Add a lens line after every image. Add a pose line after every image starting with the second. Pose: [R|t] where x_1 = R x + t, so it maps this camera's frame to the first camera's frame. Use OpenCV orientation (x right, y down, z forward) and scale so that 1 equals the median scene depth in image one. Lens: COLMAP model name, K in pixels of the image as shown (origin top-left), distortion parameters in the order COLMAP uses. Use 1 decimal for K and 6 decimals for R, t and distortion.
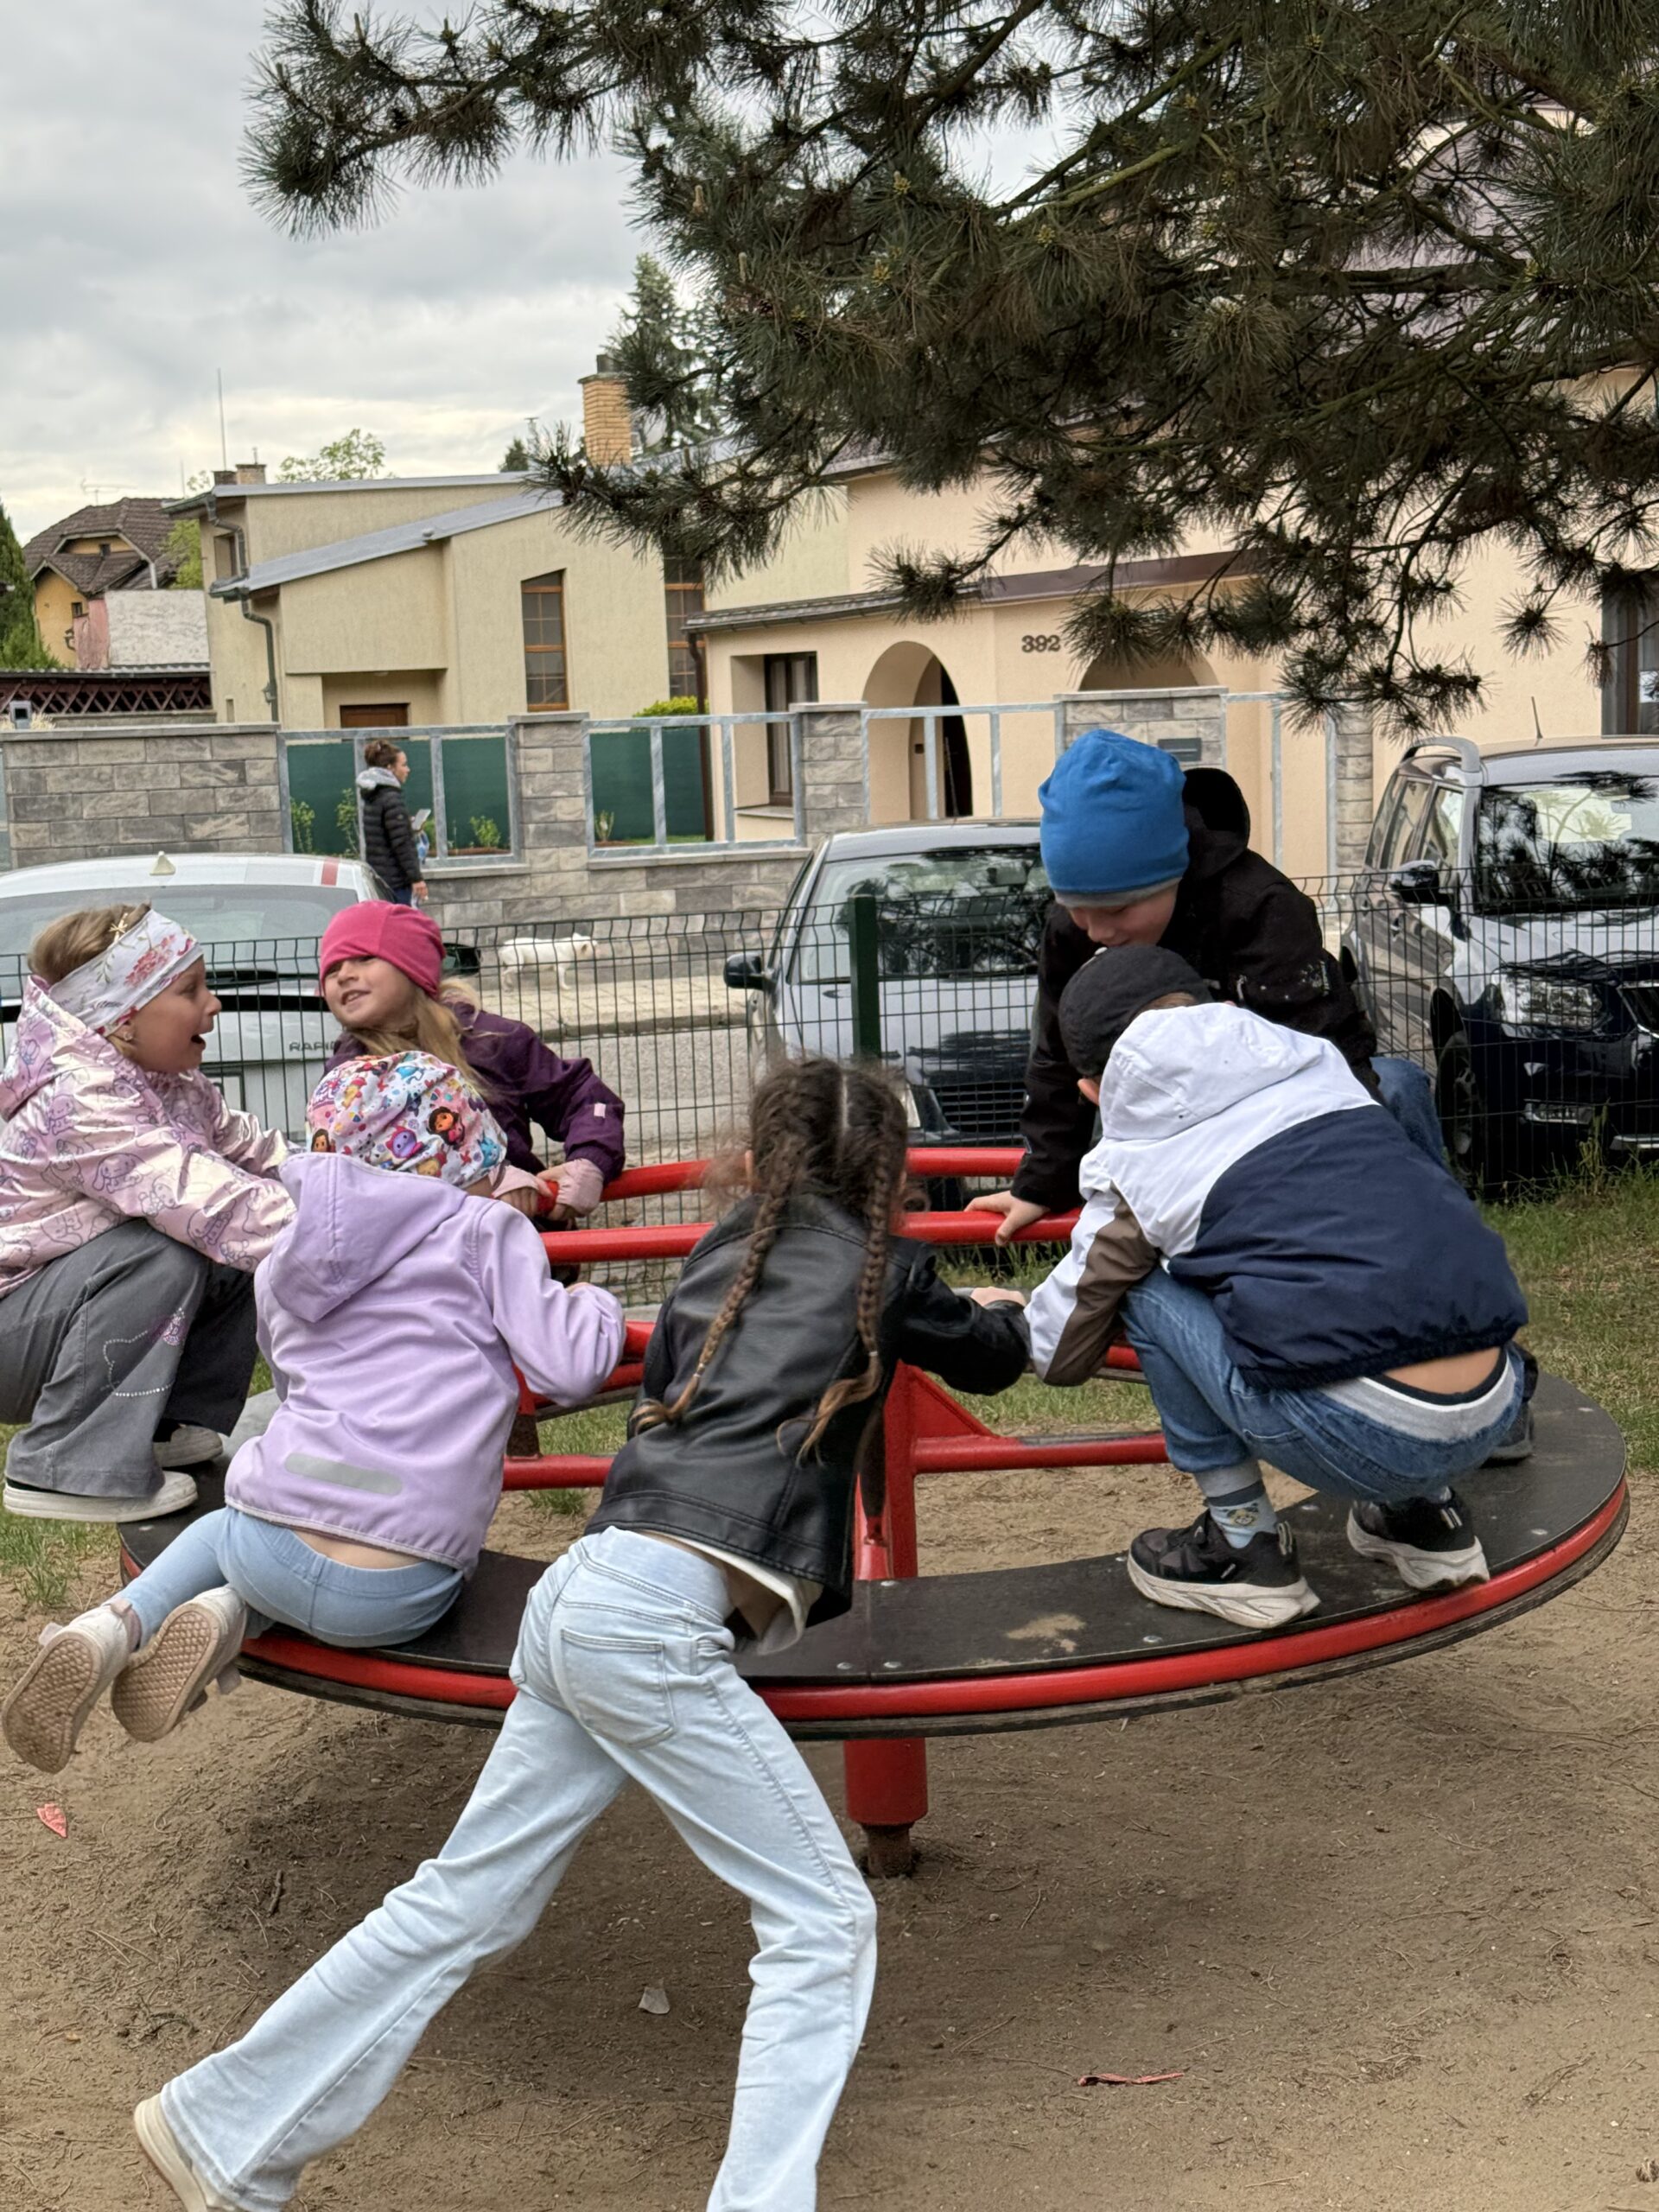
lens RADIAL K [[3052.2, 0, 814.2], [0, 3052.2, 1058.7], [0, 0, 1]] dist [0.057766, 0.000000]
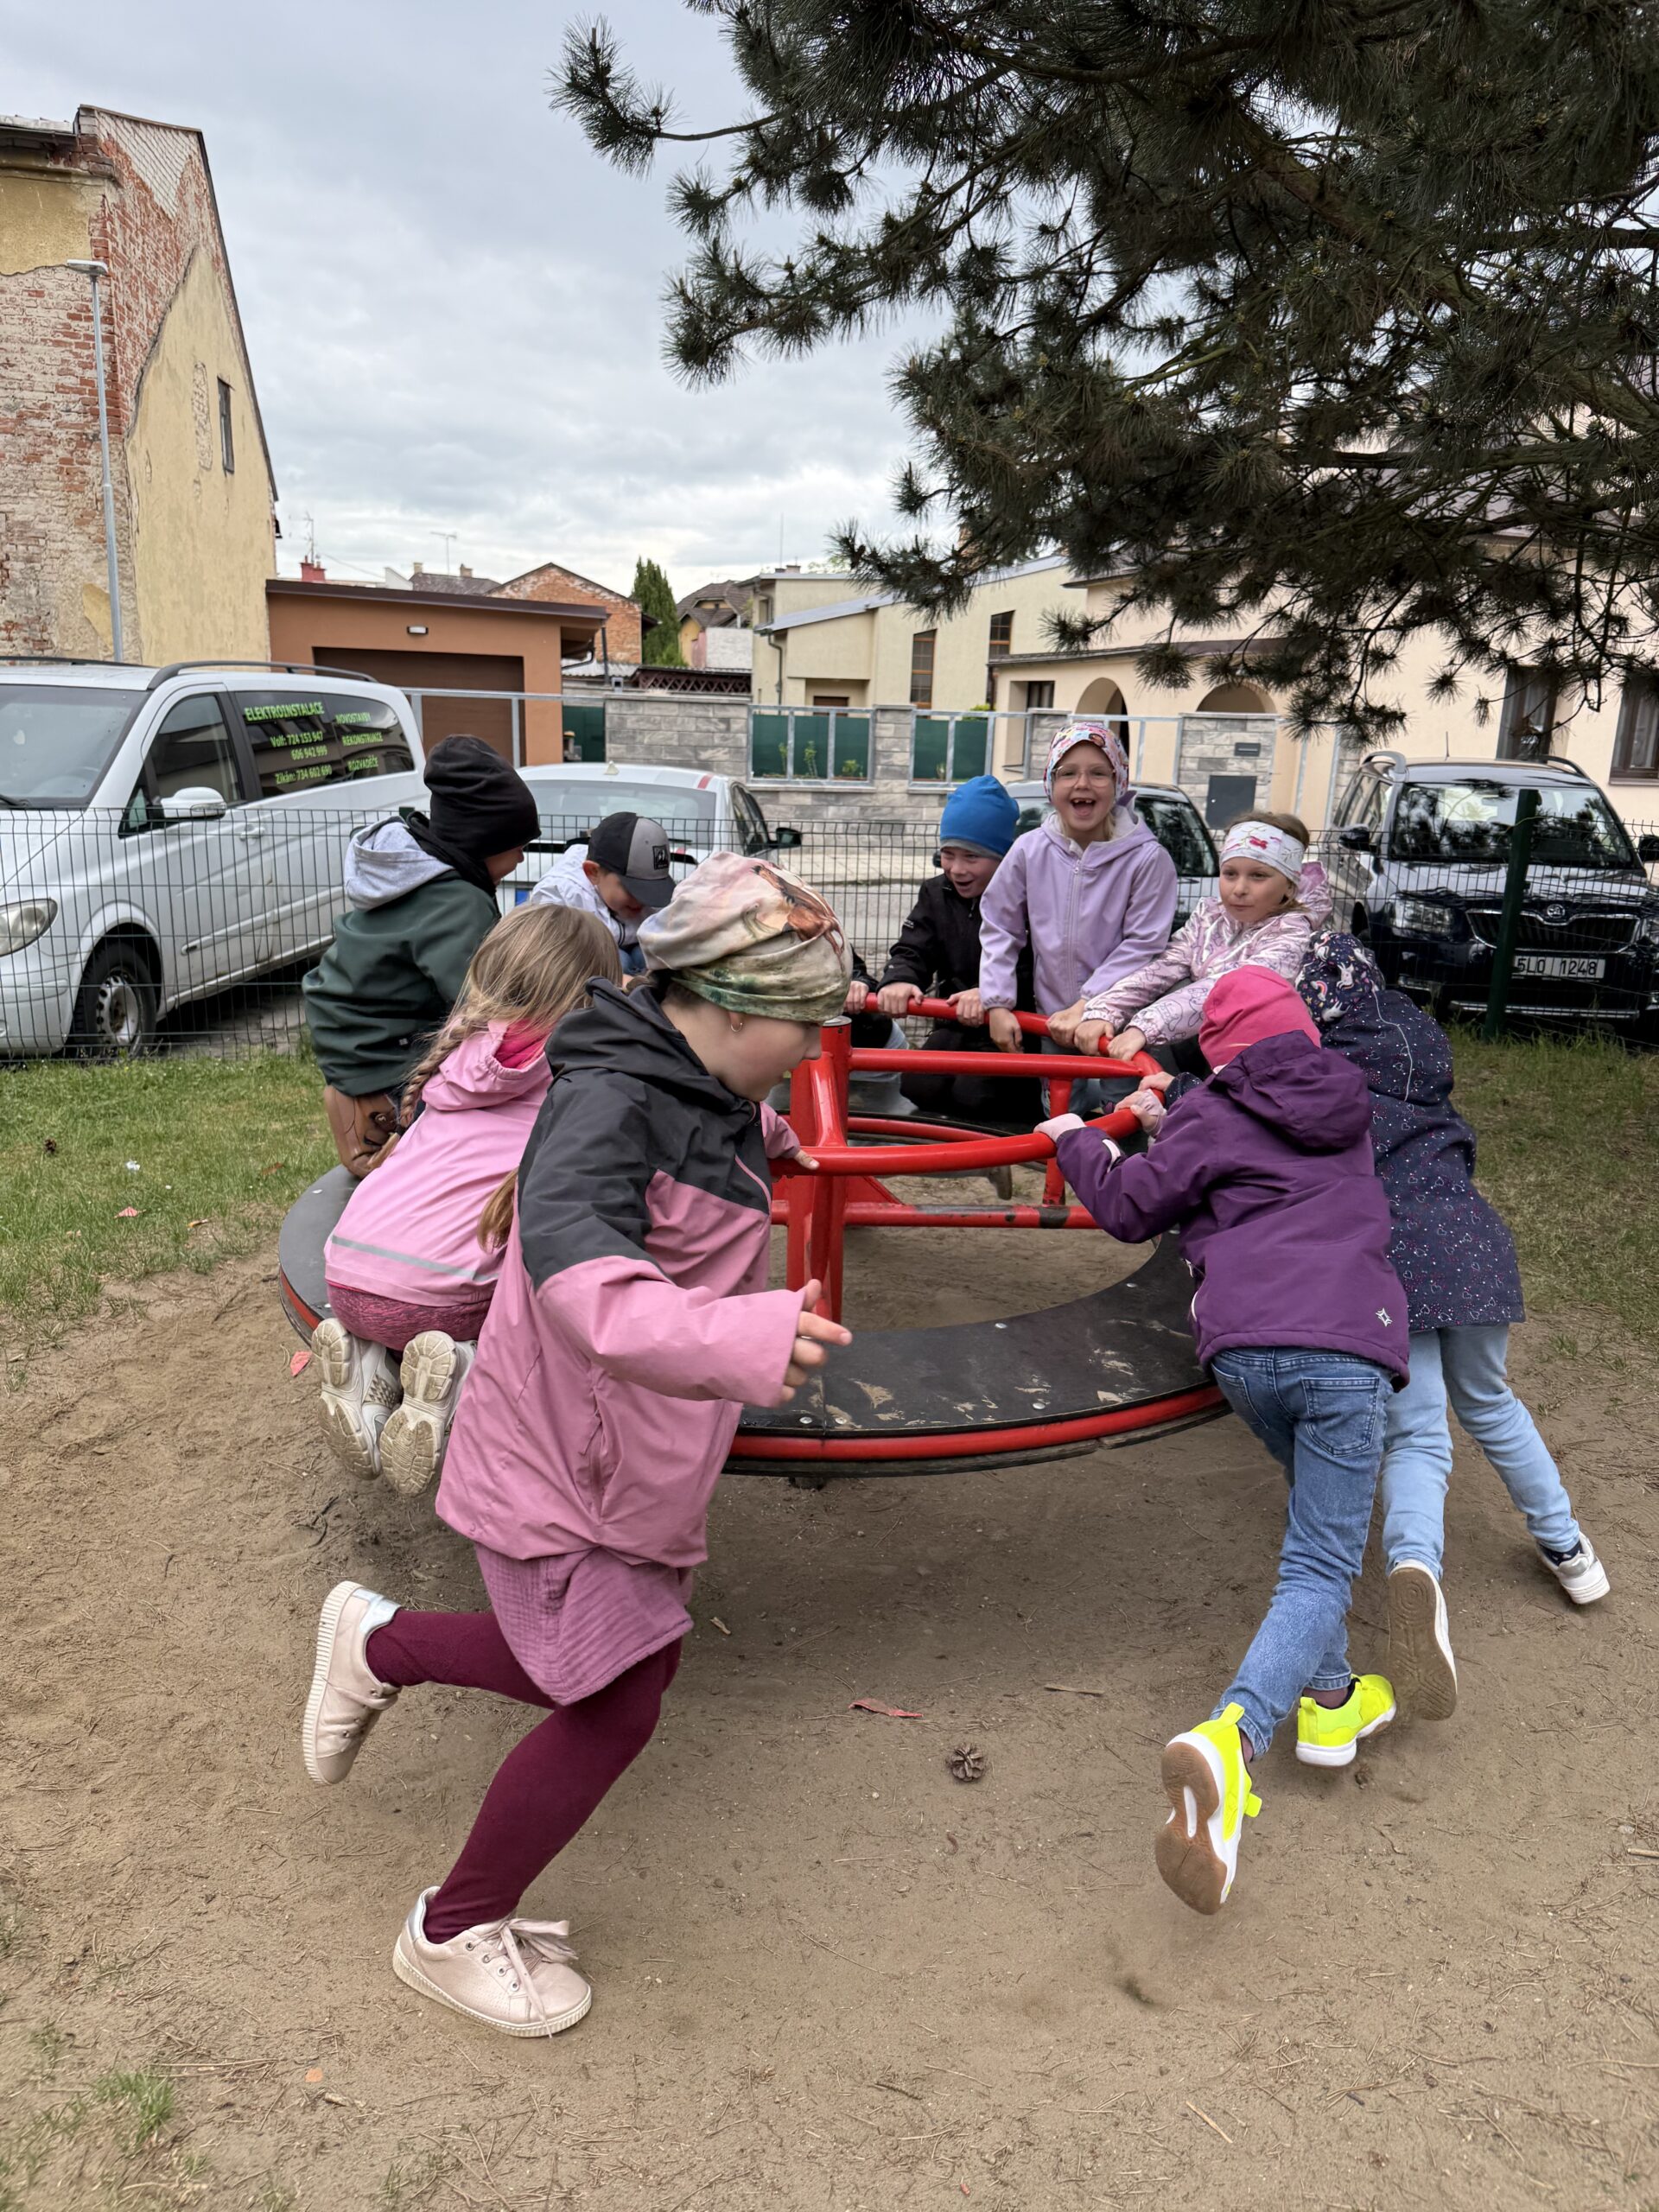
lens RADIAL K [[1529.8, 0, 833.0], [0, 1529.8, 1078.2], [0, 0, 1]] dist [0.033193, -0.038597]
pose [[0.985006, 0.104656, -0.137147, 0.047147], [-0.087100, 0.987903, 0.128300, -0.010471], [0.148915, -0.114431, 0.982207, 0.116796]]
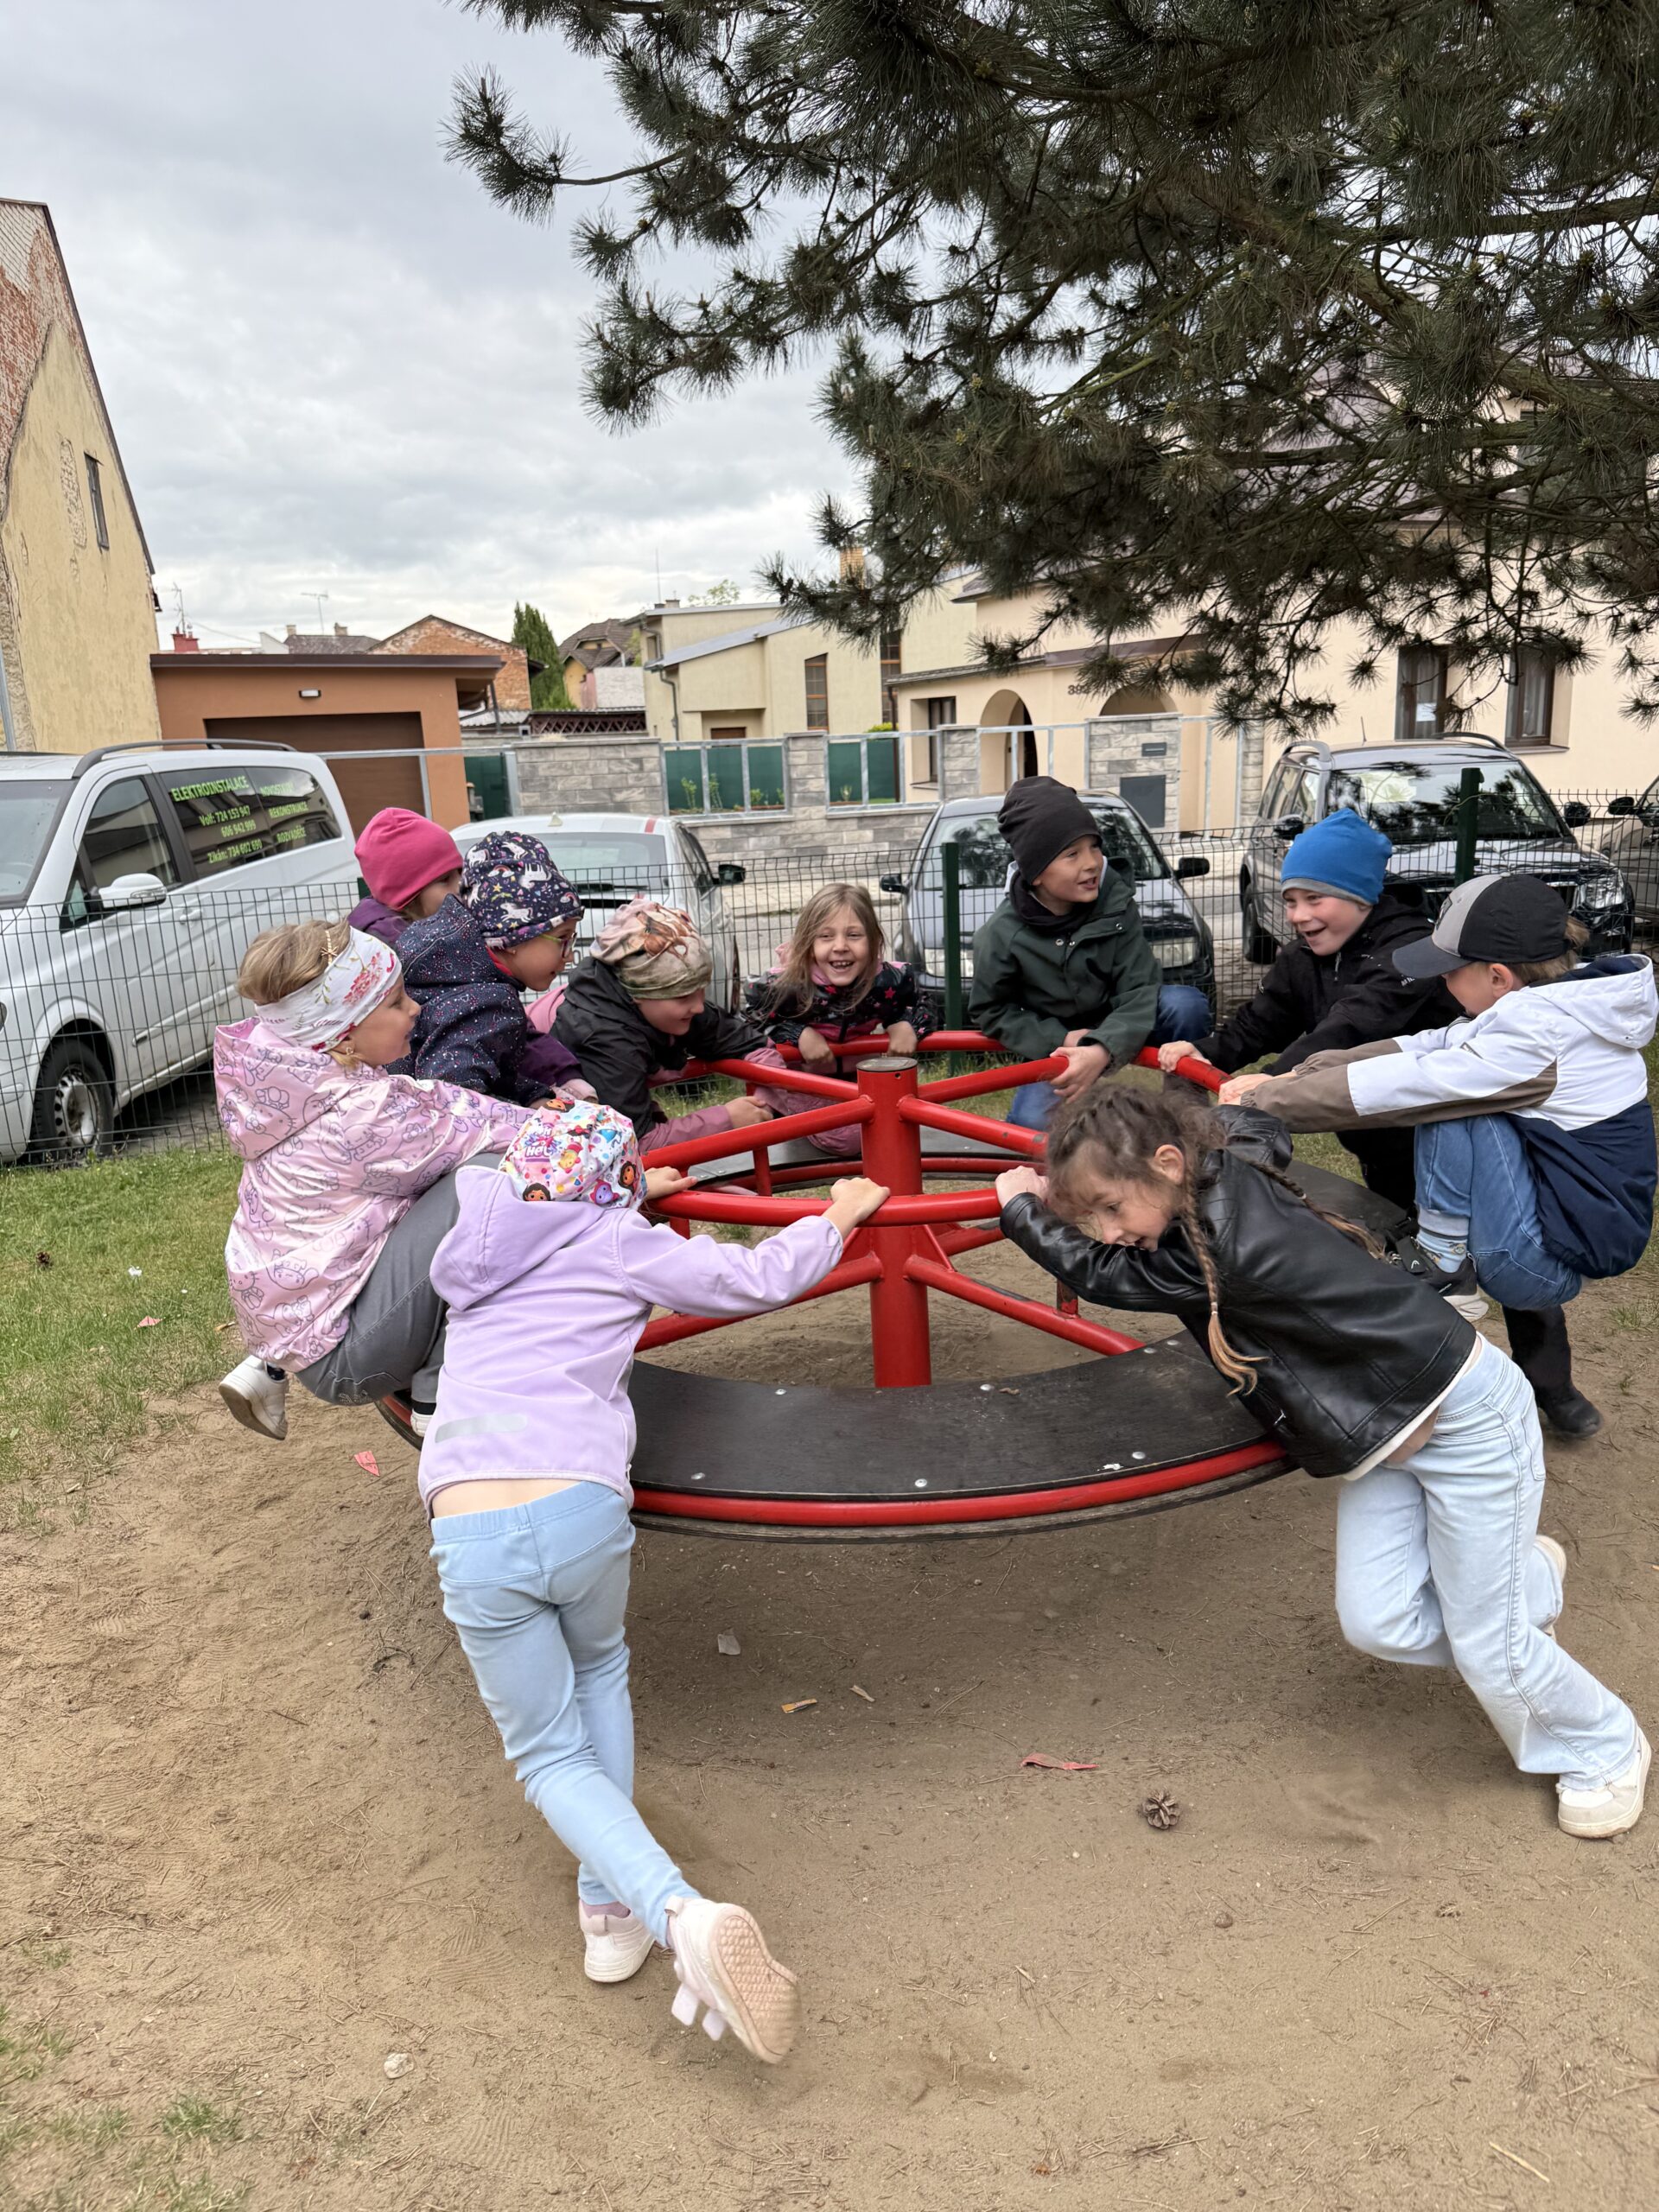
lens RADIAL K [[1529.8, 0, 825.4], [0, 1529.8, 1090.3], [0, 0, 1]] dist [0.033193, -0.038597]
pose [[0.995865, 0.014587, -0.089665, 0.018616], [-0.003948, 0.993041, 0.117706, -0.012608], [0.090757, -0.116865, 0.988992, 0.118650]]
